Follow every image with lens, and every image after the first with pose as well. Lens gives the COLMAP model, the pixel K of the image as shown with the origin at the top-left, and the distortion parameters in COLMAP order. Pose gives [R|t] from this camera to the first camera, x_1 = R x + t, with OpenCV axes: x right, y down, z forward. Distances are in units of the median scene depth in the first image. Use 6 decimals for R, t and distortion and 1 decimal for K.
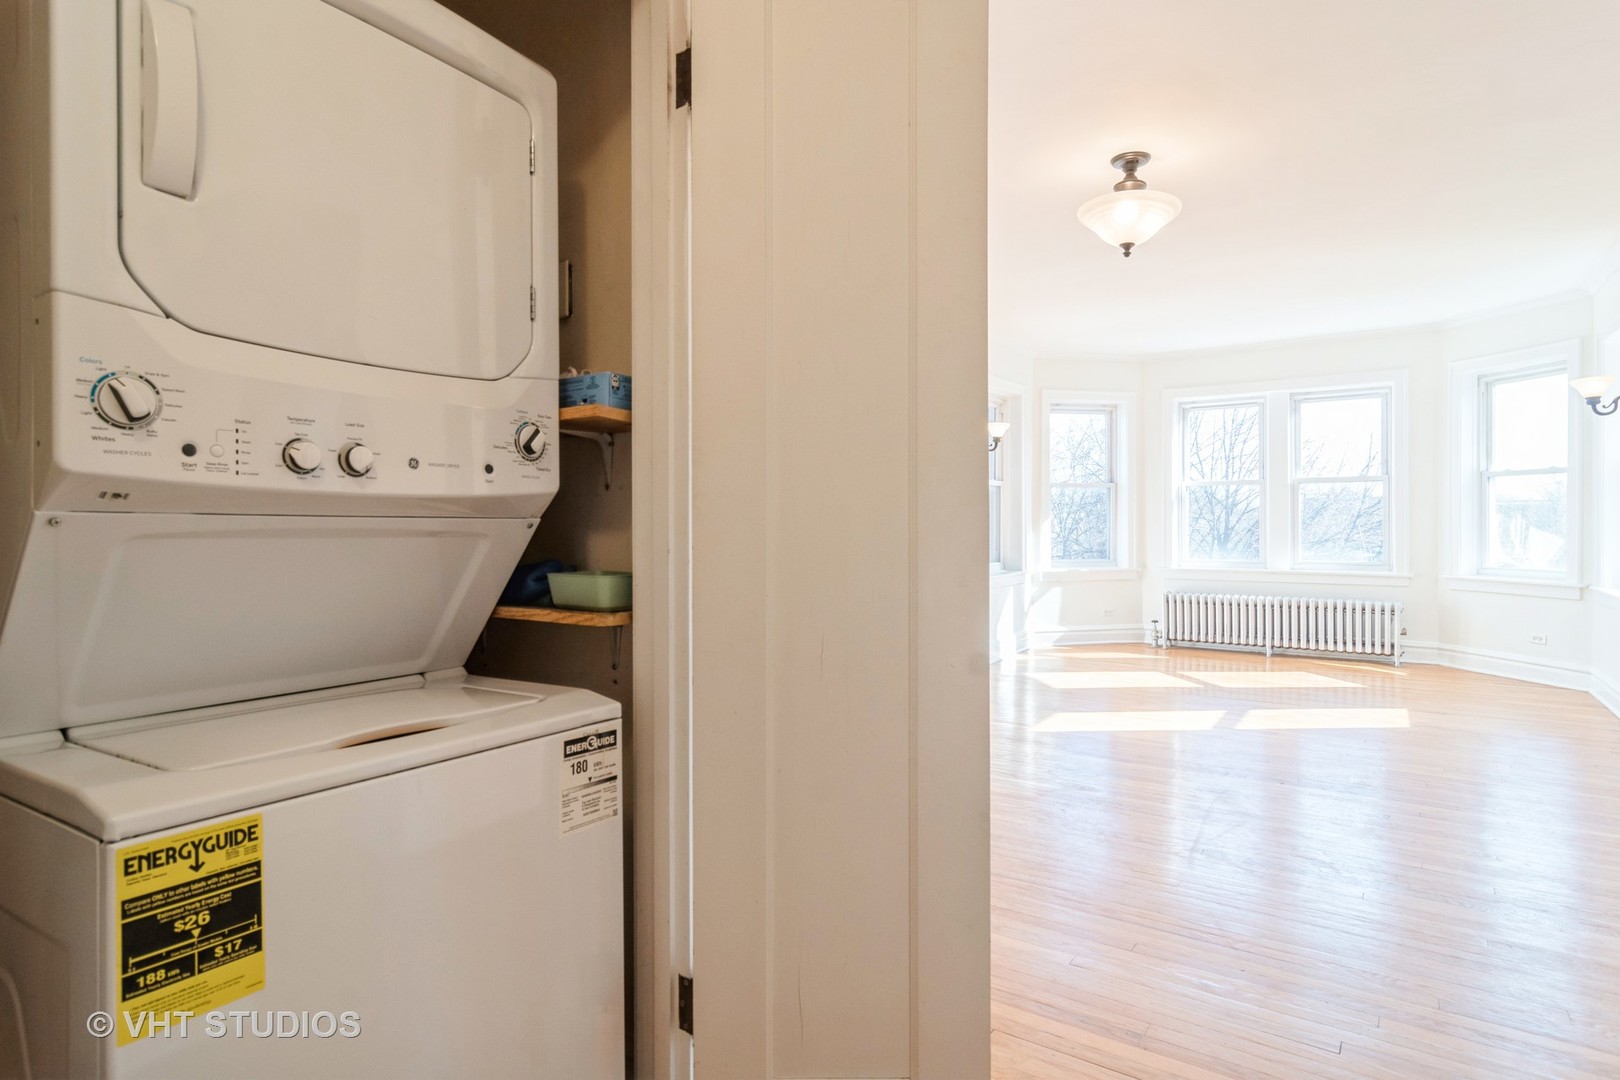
lens RADIAL K [[881.6, 0, 812.5], [0, 881.6, 529.9], [0, 0, 1]] dist [-0.005897, 0.000015]
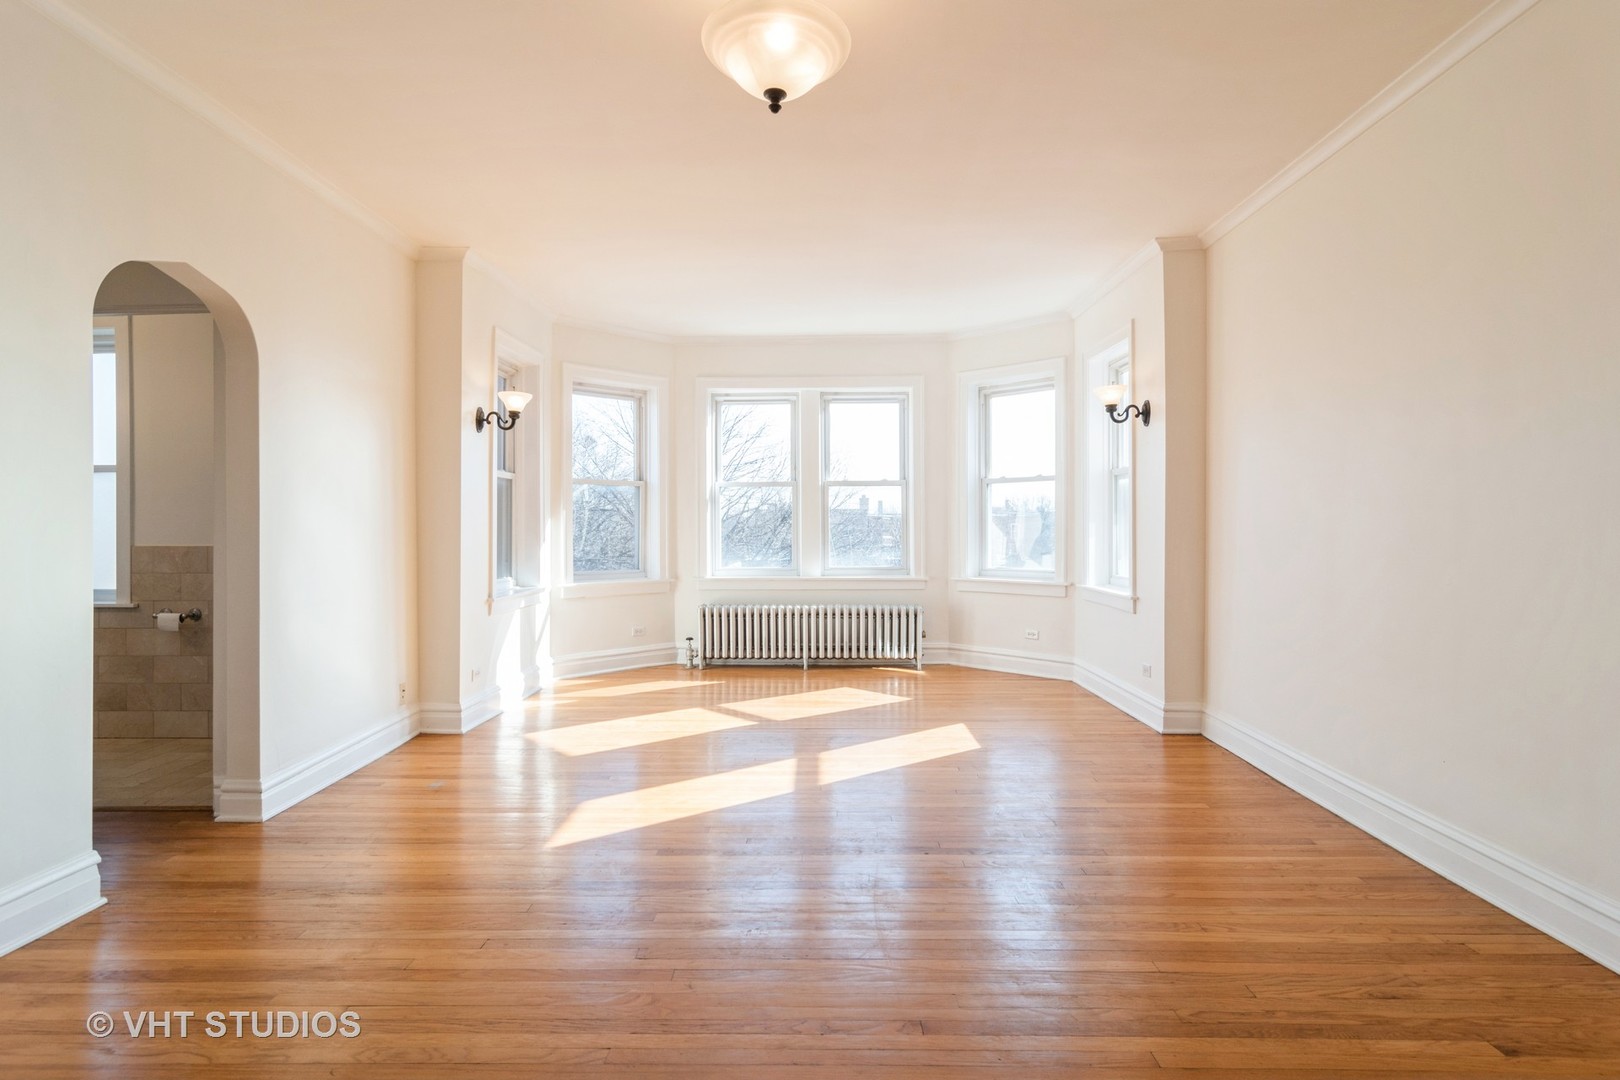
lens RADIAL K [[881.6, 0, 814.4], [0, 881.6, 533.9], [0, 0, 1]] dist [-0.005897, 0.000015]
pose [[0.836498, -0.003663, 0.547958, 0.010566], [0.006770, 0.999970, -0.003650, 0.002766], [-0.547928, 0.006763, 0.836498, 0.206292]]
